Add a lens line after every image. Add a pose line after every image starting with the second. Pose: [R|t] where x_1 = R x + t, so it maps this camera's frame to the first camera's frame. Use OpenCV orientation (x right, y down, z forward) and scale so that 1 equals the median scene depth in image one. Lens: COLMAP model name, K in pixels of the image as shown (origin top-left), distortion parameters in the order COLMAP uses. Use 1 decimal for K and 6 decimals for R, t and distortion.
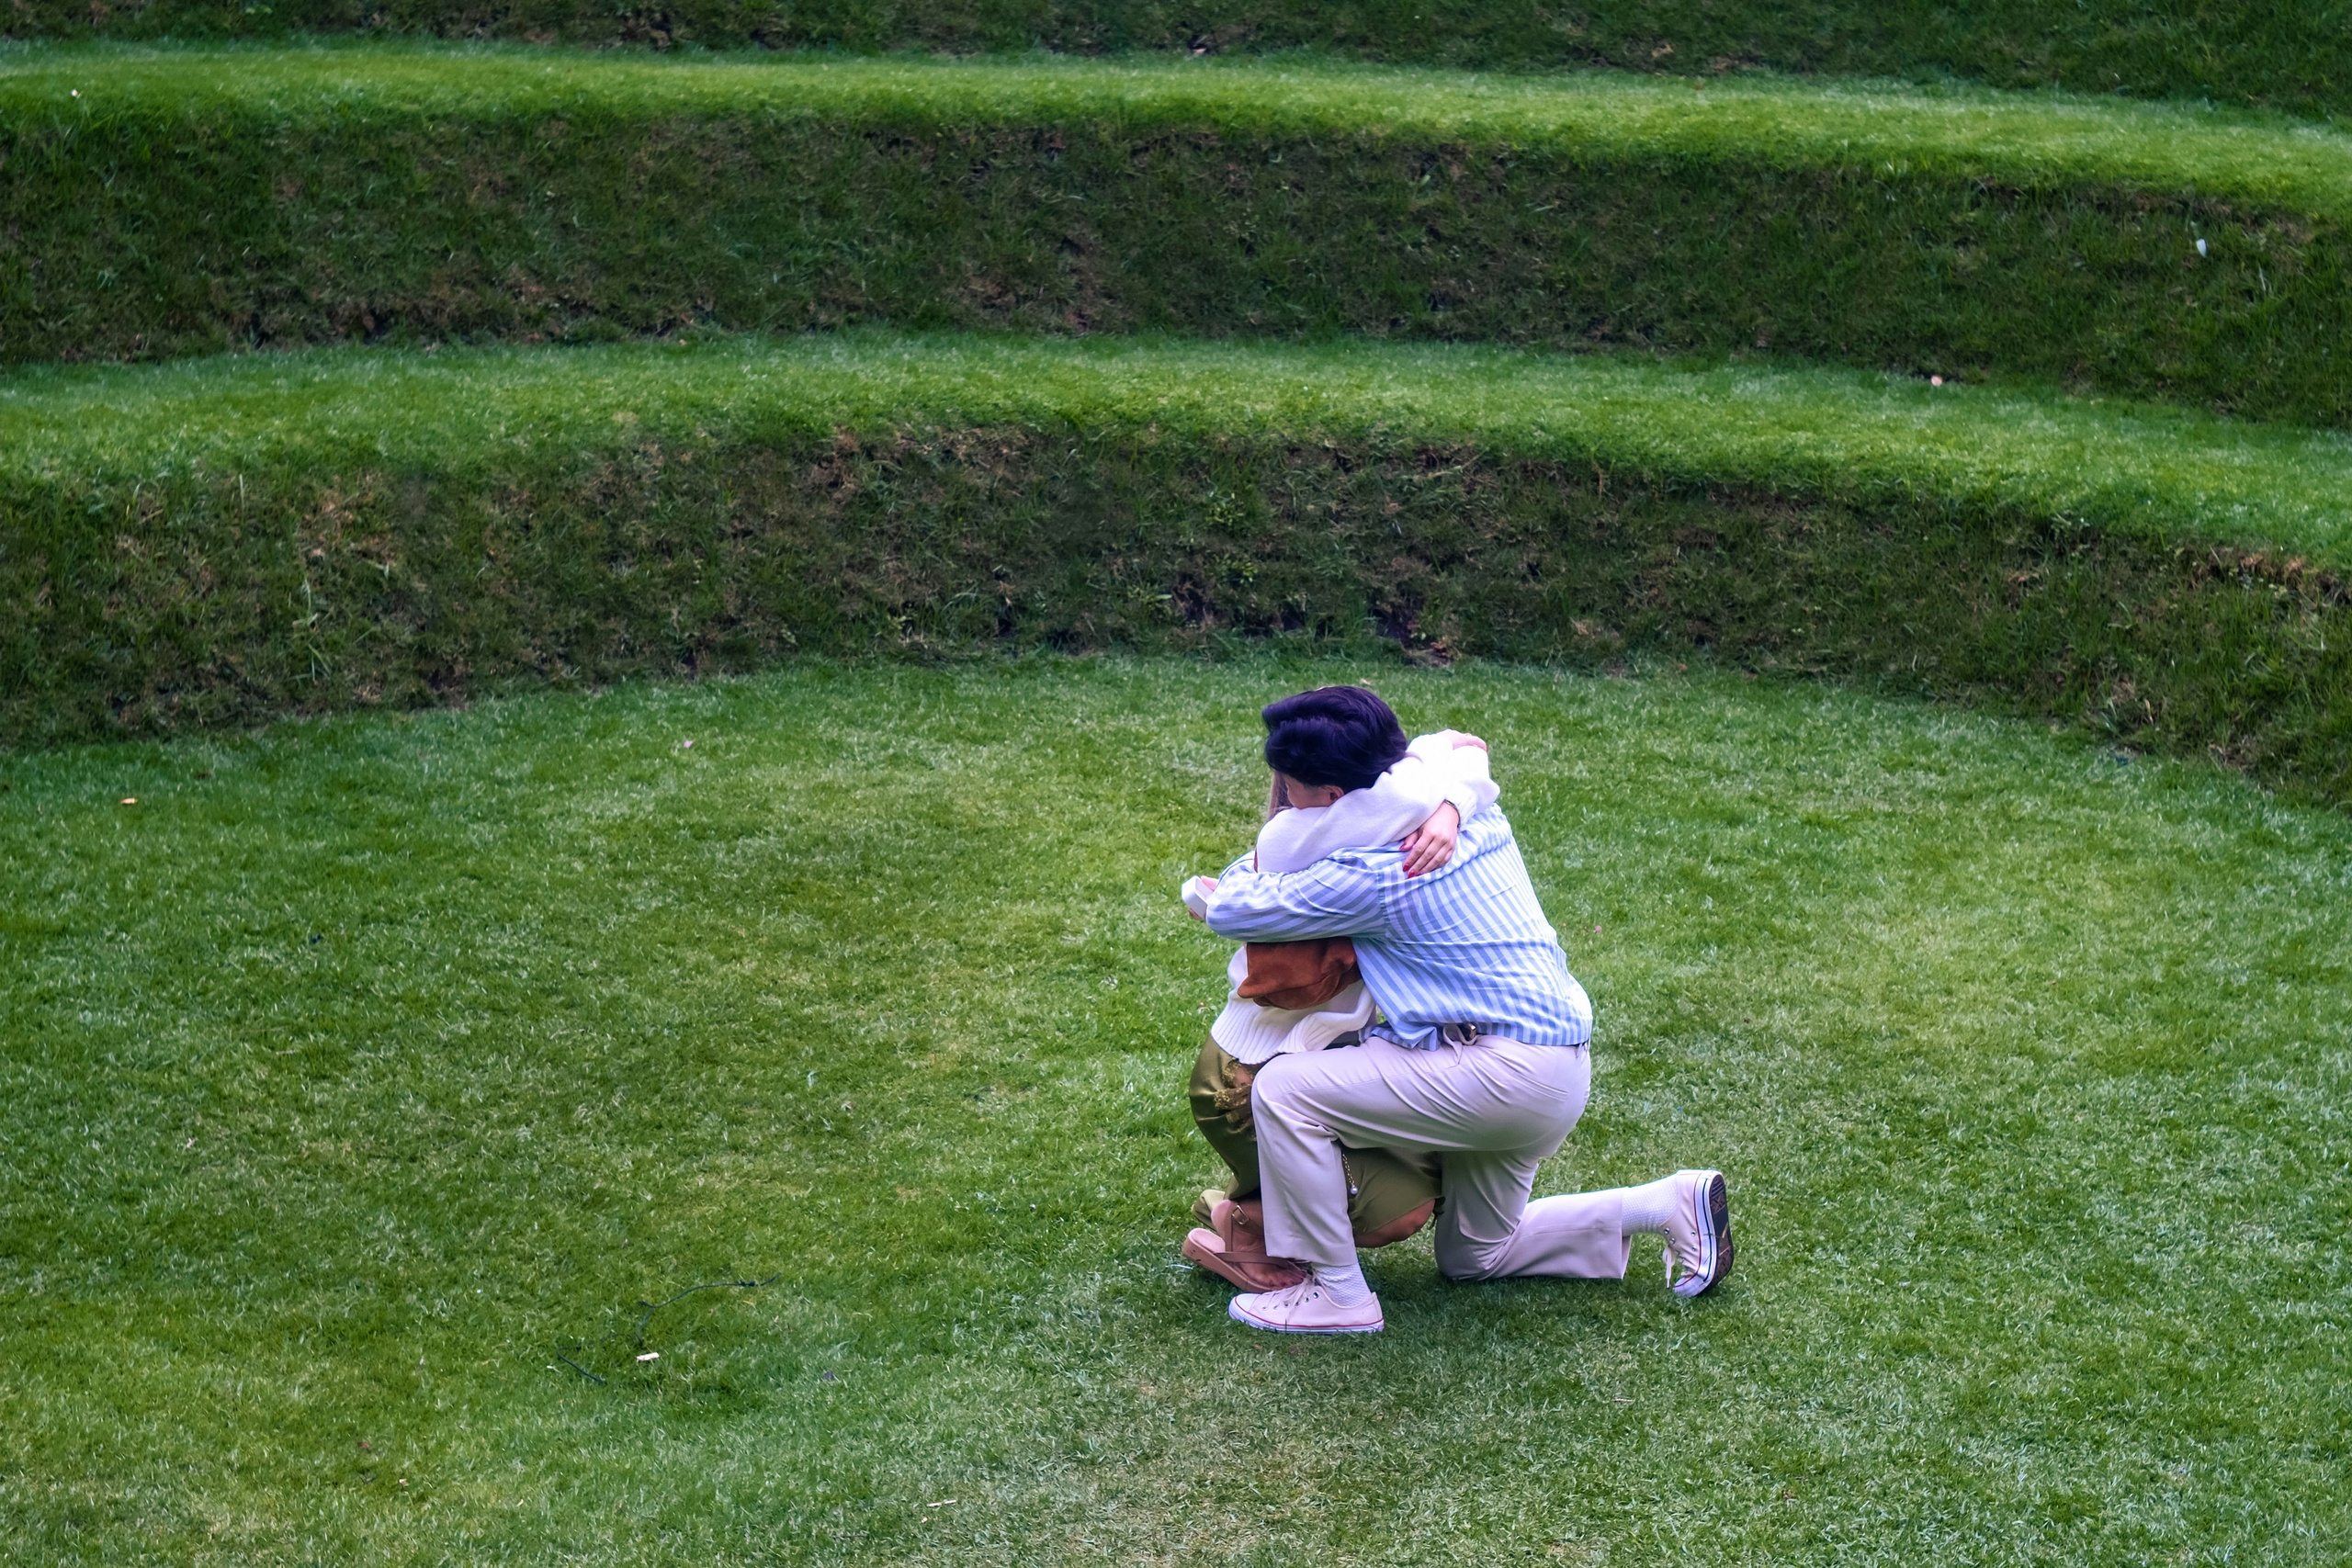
lens RADIAL K [[4525.6, 0, 1175.4], [0, 4525.6, 775.9], [0, 0, 1]] dist [-0.130156, 0.000000]
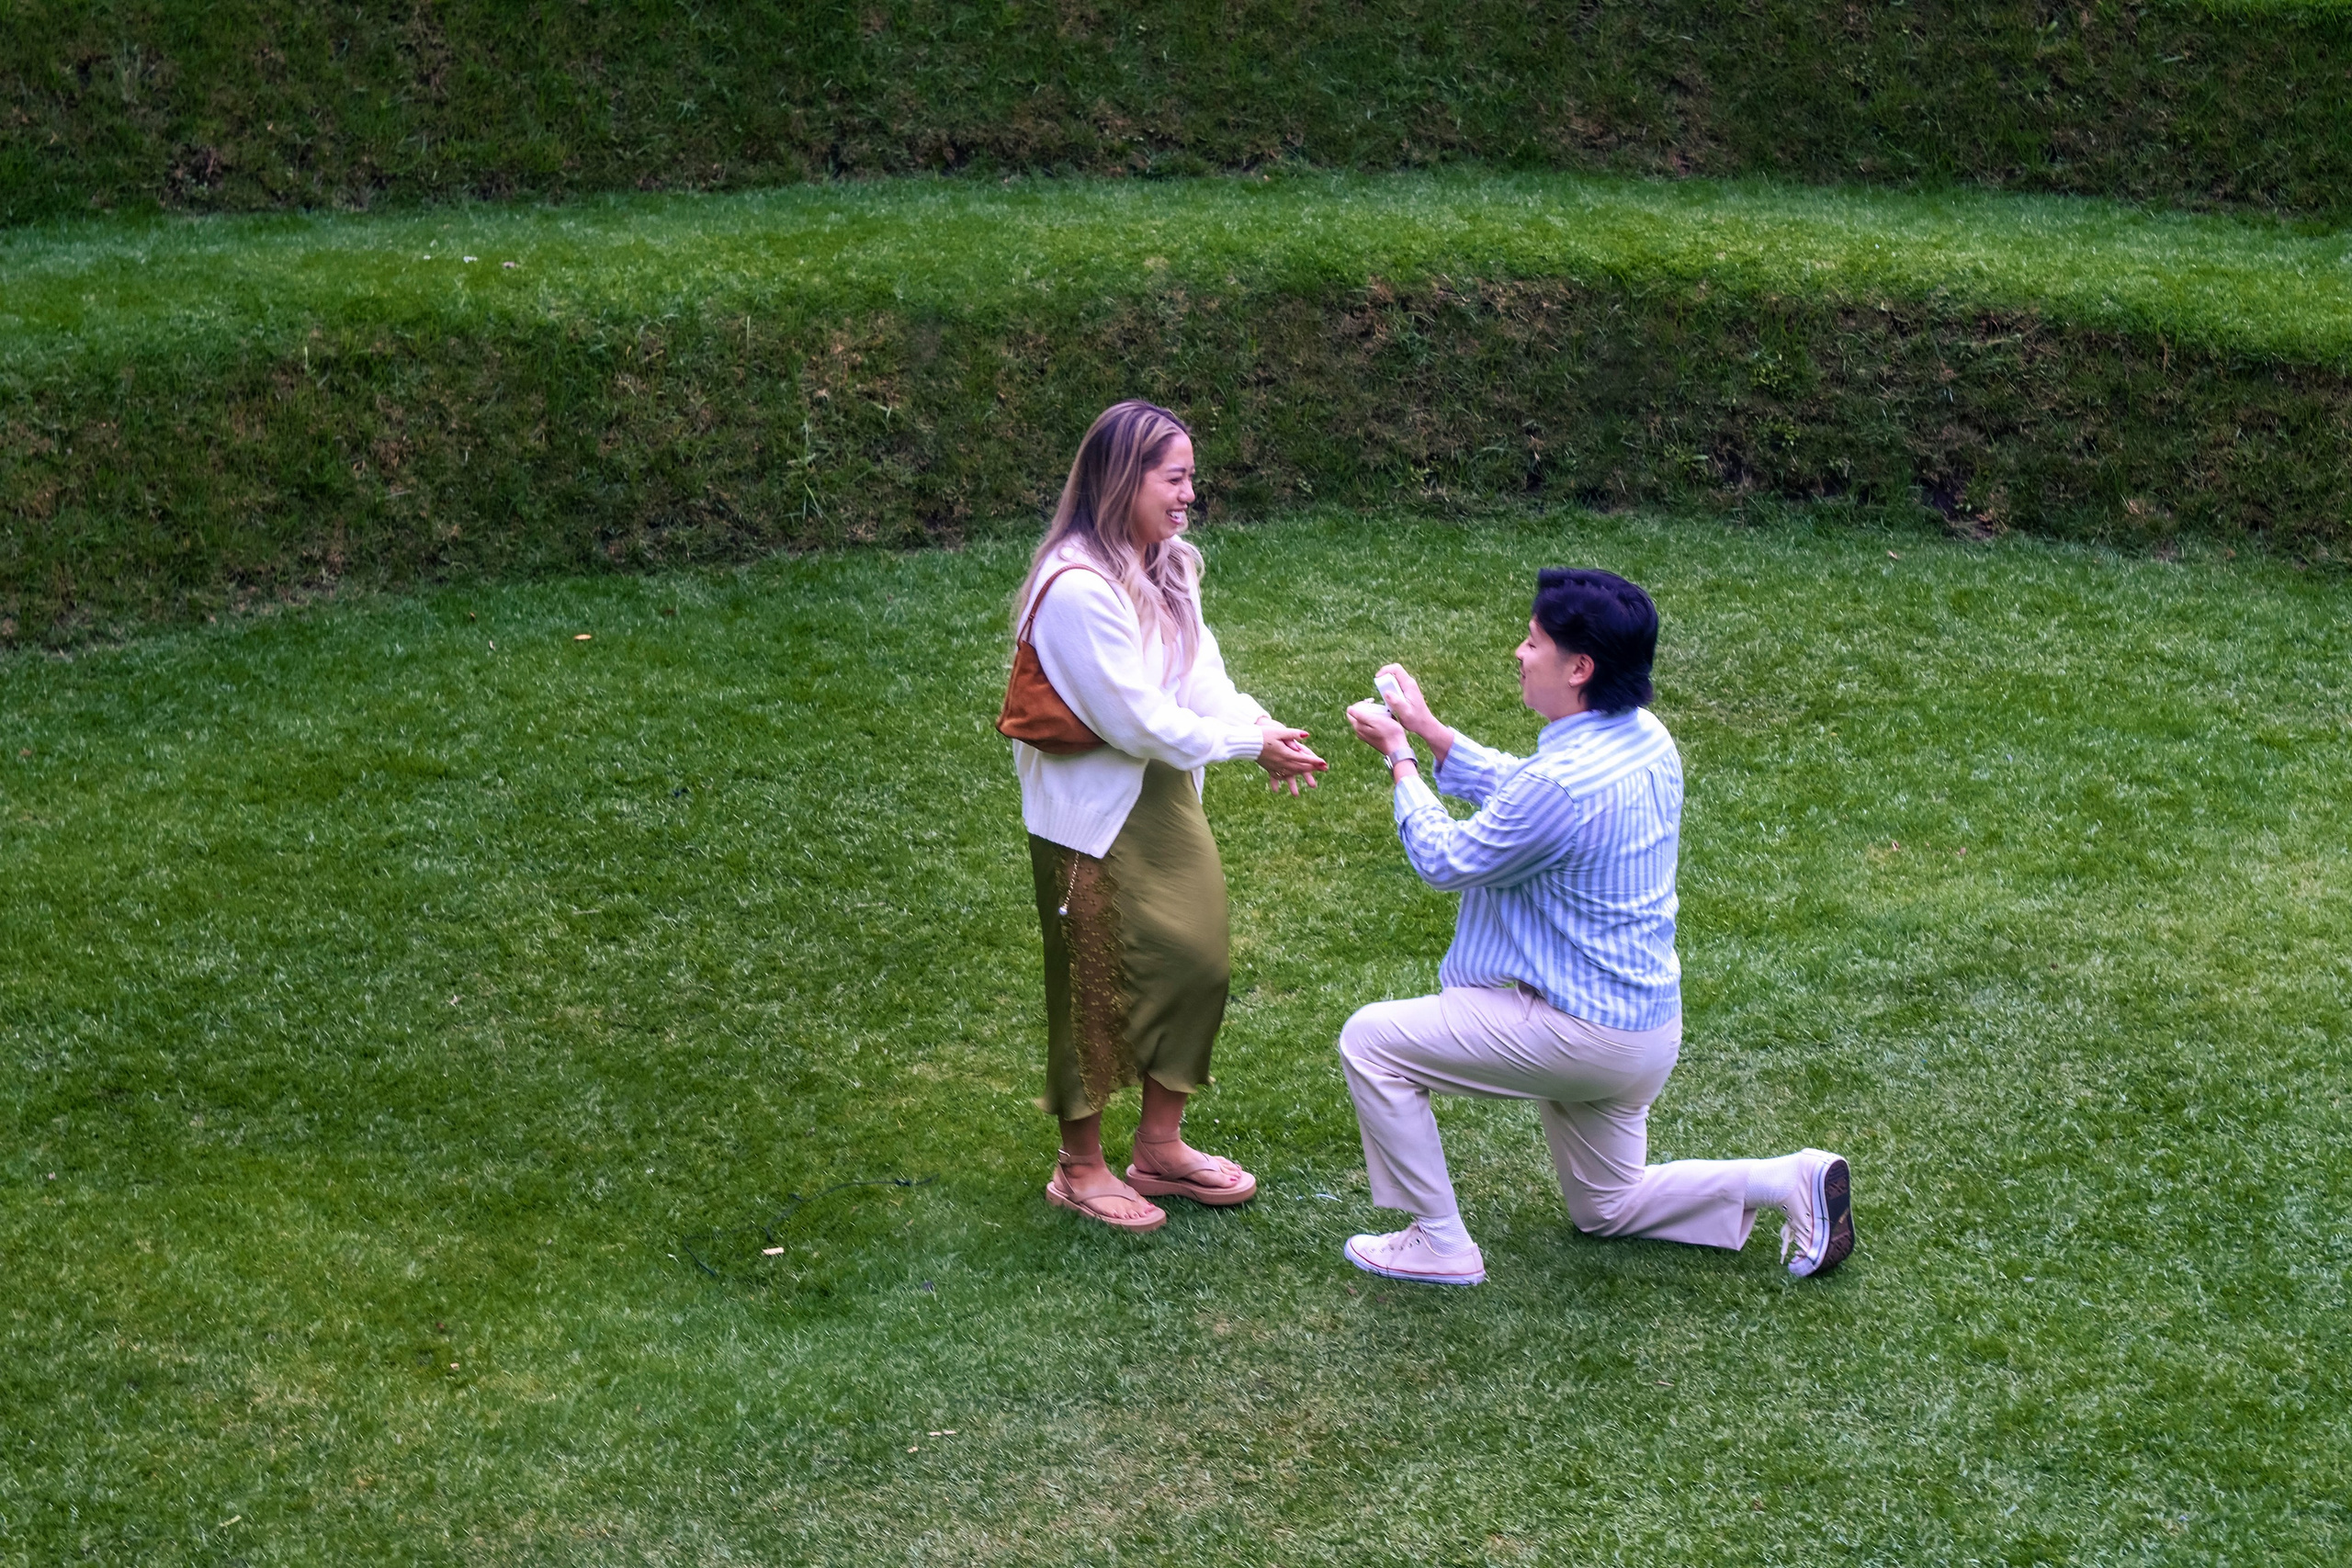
lens RADIAL K [[4525.6, 0, 1176.0], [0, 4525.6, 798.1], [0, 0, 1]] dist [-0.130156, 0.000000]
pose [[0.967313, 0.061317, -0.246059, 0.148407], [-0.043564, 0.996082, 0.076962, -0.040105], [0.249814, -0.063727, 0.966194, 0.011000]]
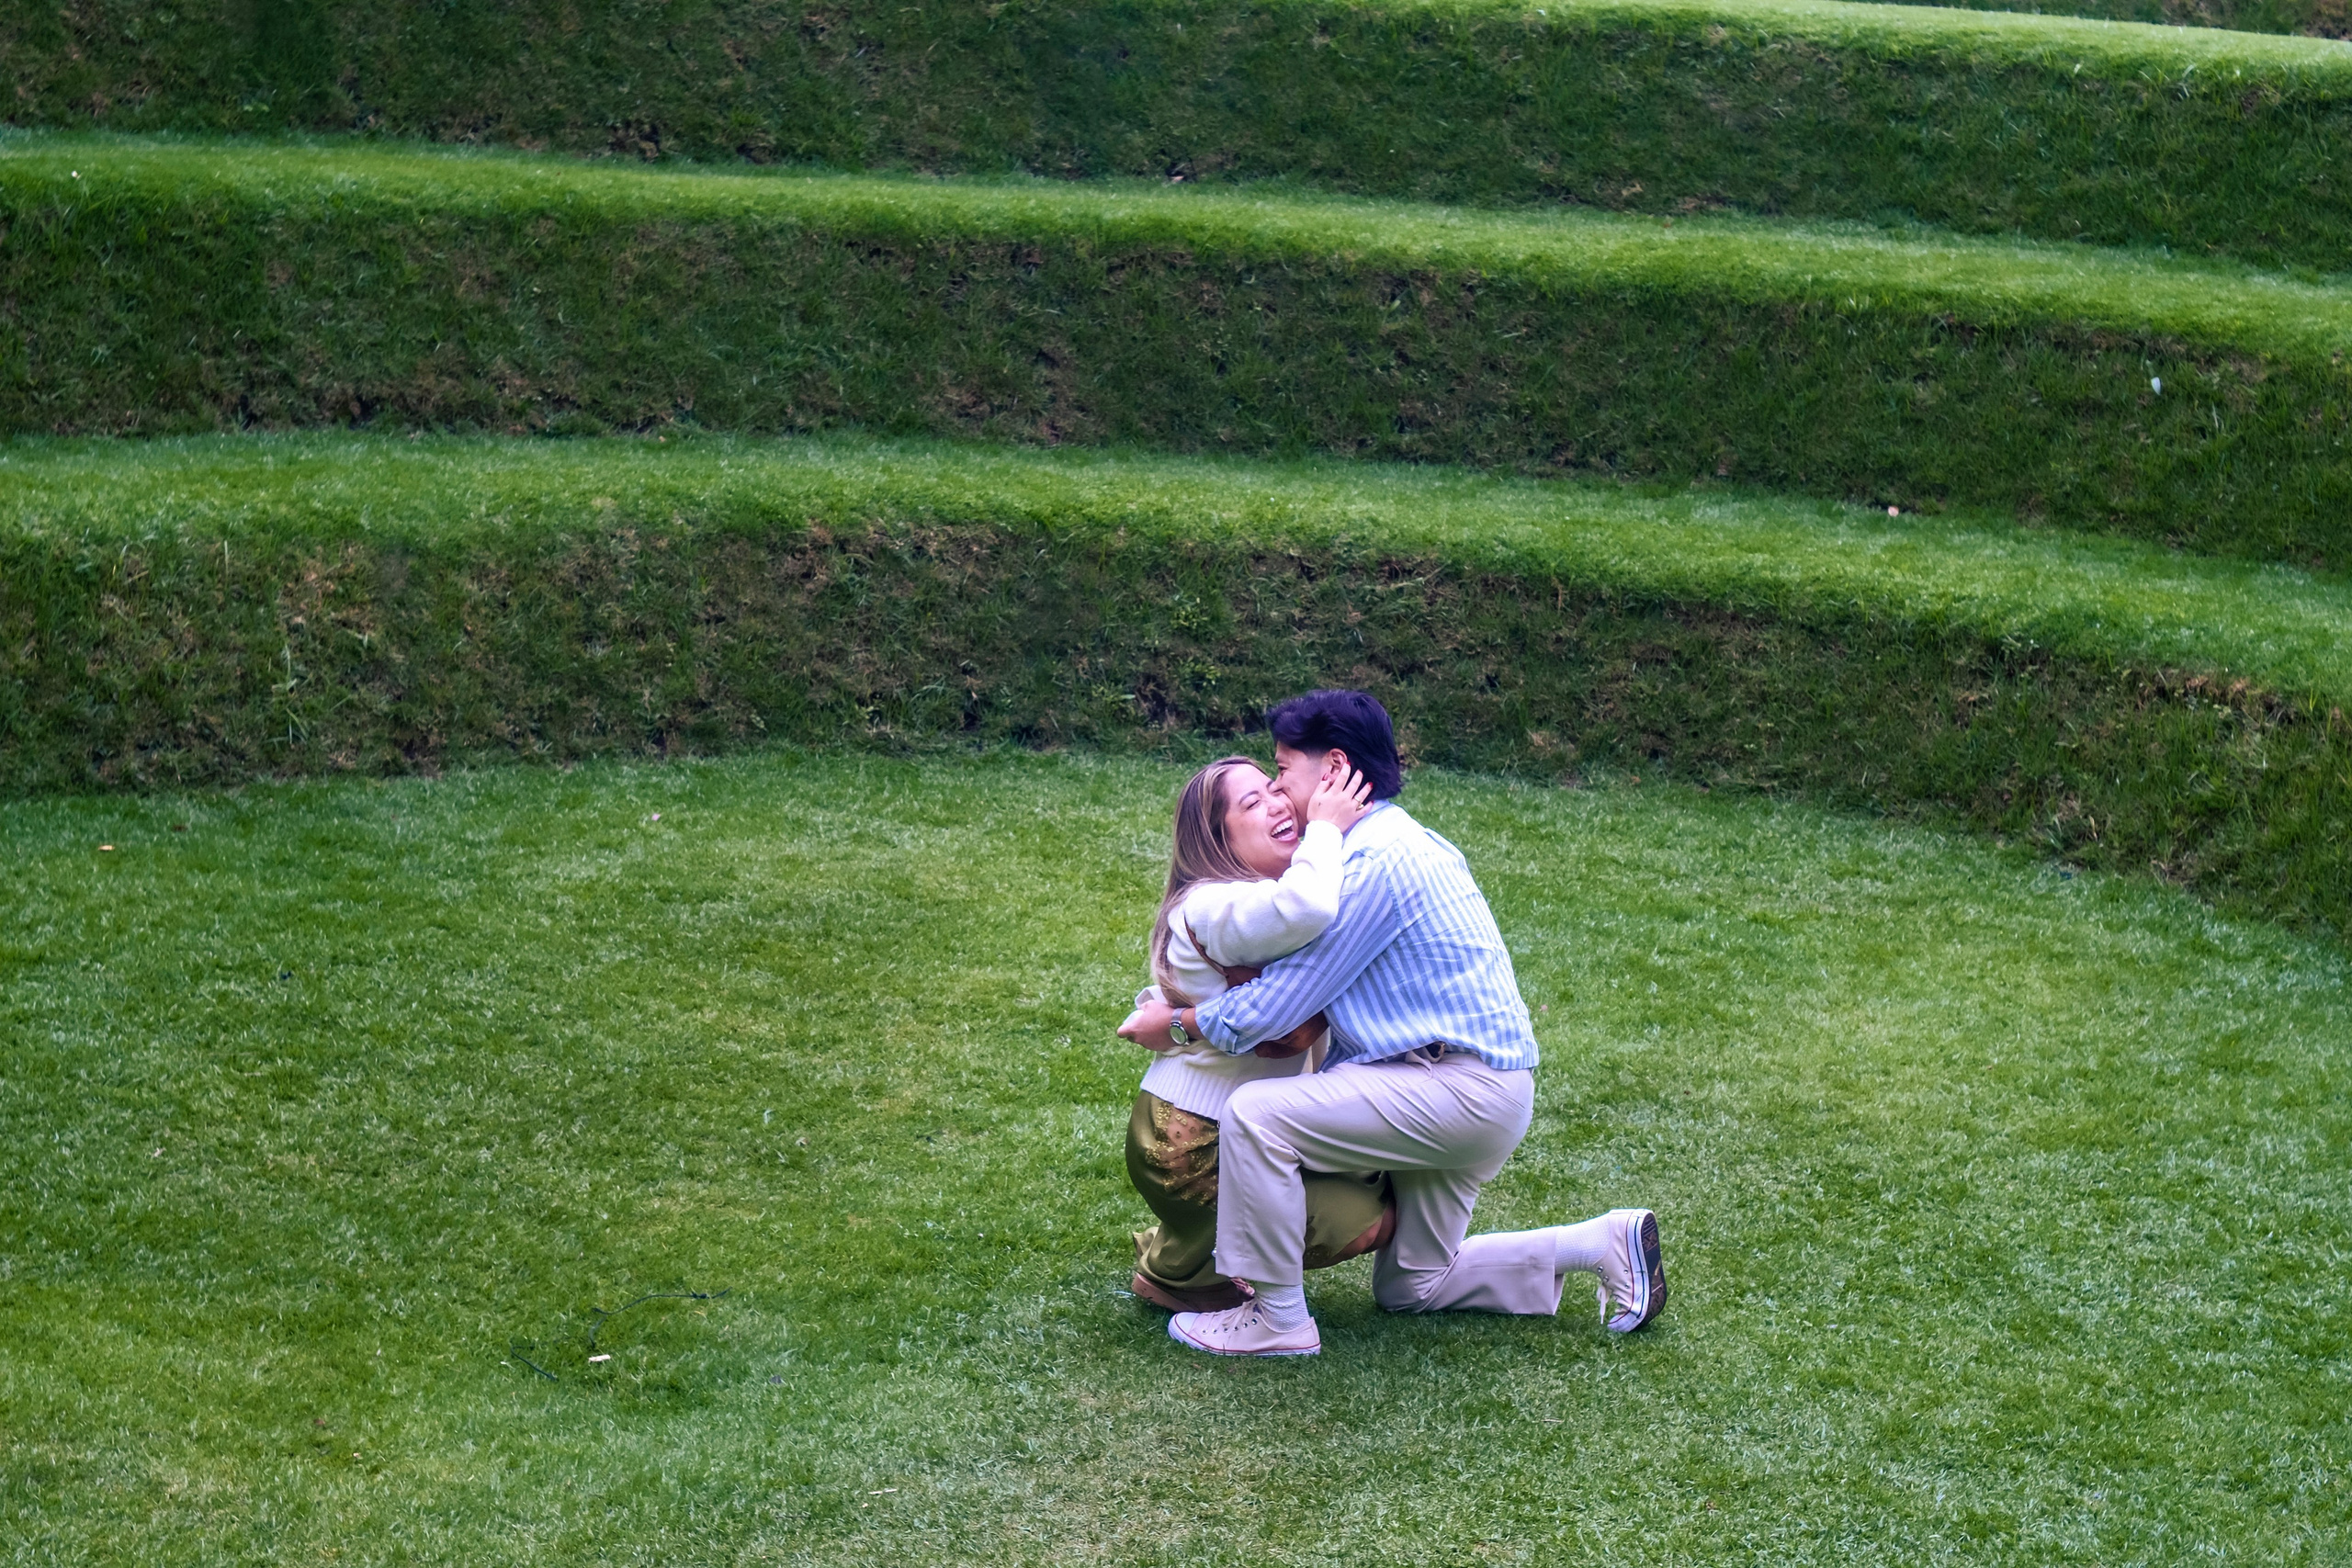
lens RADIAL K [[4525.6, 0, 1119.6], [0, 4525.6, 799.6], [0, 0, 1]] dist [-0.130156, 0.000000]
pose [[0.999640, 0.026253, -0.005456, 0.002012], [-0.026447, 0.998879, -0.039262, 0.025972], [0.004419, 0.039392, 0.999214, -0.017076]]
